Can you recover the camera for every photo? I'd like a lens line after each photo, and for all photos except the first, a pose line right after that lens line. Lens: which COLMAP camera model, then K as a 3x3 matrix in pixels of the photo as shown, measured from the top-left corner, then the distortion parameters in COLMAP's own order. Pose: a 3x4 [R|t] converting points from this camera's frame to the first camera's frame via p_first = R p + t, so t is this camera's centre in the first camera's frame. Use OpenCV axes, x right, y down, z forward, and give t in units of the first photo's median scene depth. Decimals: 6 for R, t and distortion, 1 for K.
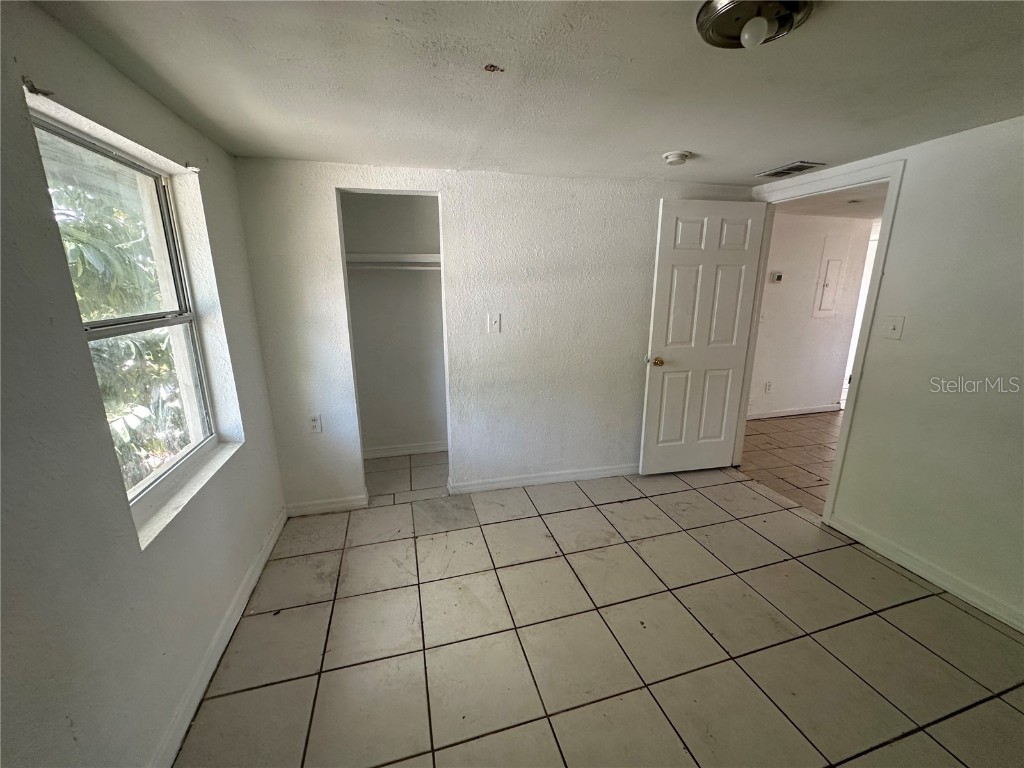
lens RADIAL K [[411.5, 0, 515.7], [0, 411.5, 386.8], [0, 0, 1]] dist [-0.000229, -0.000026]
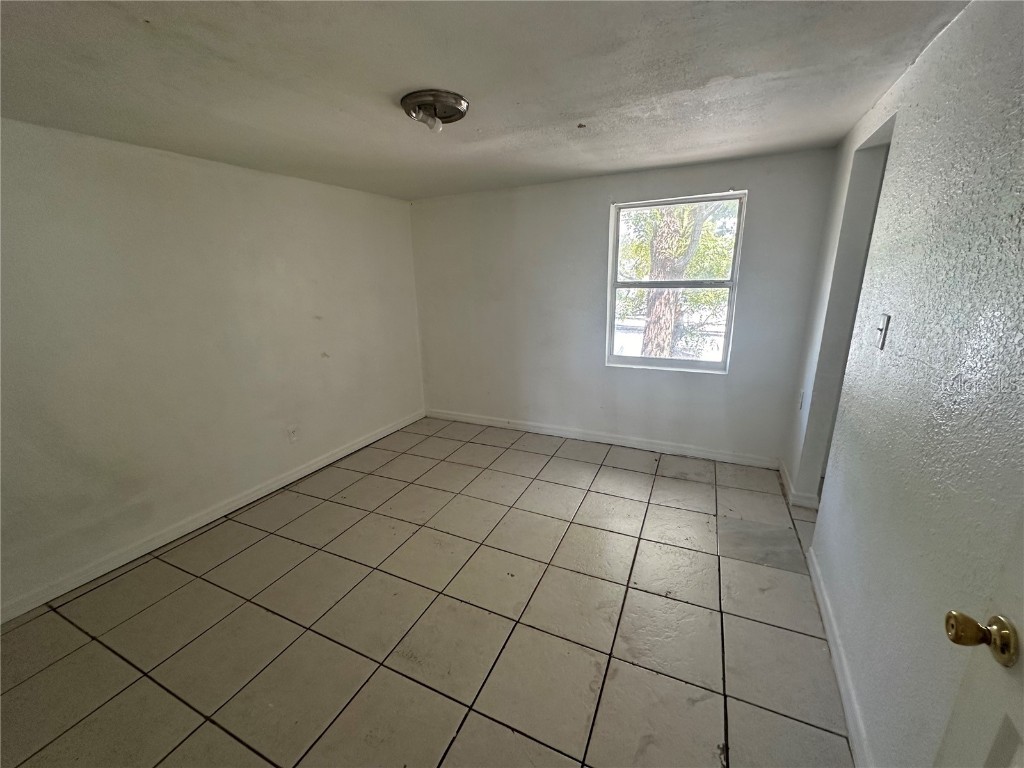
lens RADIAL K [[411.5, 0, 515.7], [0, 411.5, 386.8], [0, 0, 1]] dist [-0.000229, -0.000026]
pose [[-0.656470, 0.219762, -0.721631, 0.804631], [-0.161399, 0.893553, 0.418943, -0.285553], [0.736884, 0.391494, -0.551122, 1.152840]]
